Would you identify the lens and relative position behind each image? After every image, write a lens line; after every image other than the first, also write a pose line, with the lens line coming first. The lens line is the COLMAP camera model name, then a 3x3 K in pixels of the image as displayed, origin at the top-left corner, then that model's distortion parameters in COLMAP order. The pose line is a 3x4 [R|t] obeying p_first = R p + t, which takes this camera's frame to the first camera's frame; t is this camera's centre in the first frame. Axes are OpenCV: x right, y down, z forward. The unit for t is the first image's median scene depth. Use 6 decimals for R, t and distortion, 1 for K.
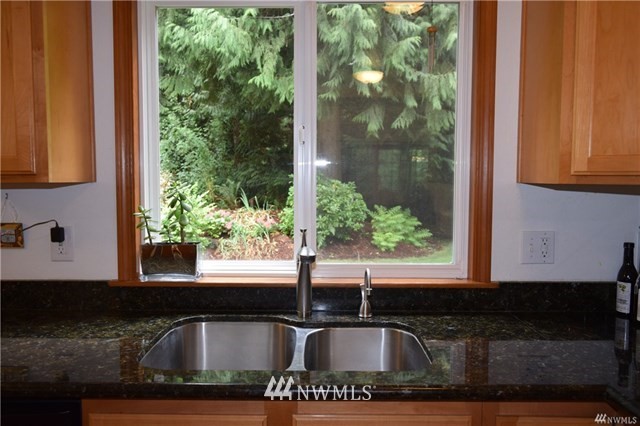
lens RADIAL K [[507.2, 0, 317.0], [0, 507.2, 210.6], [0, 0, 1]] dist [-0.006644, -0.003672]
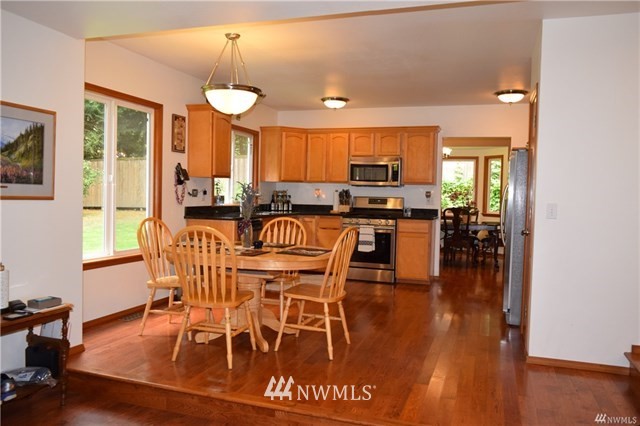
lens RADIAL K [[507.2, 0, 317.0], [0, 507.2, 210.6], [0, 0, 1]] dist [-0.006644, -0.003672]
pose [[0.330832, -0.029495, 0.943229, -3.584743], [0.051433, 0.998589, 0.013186, 0.165443], [-0.942287, 0.044151, 0.331883, -0.912886]]
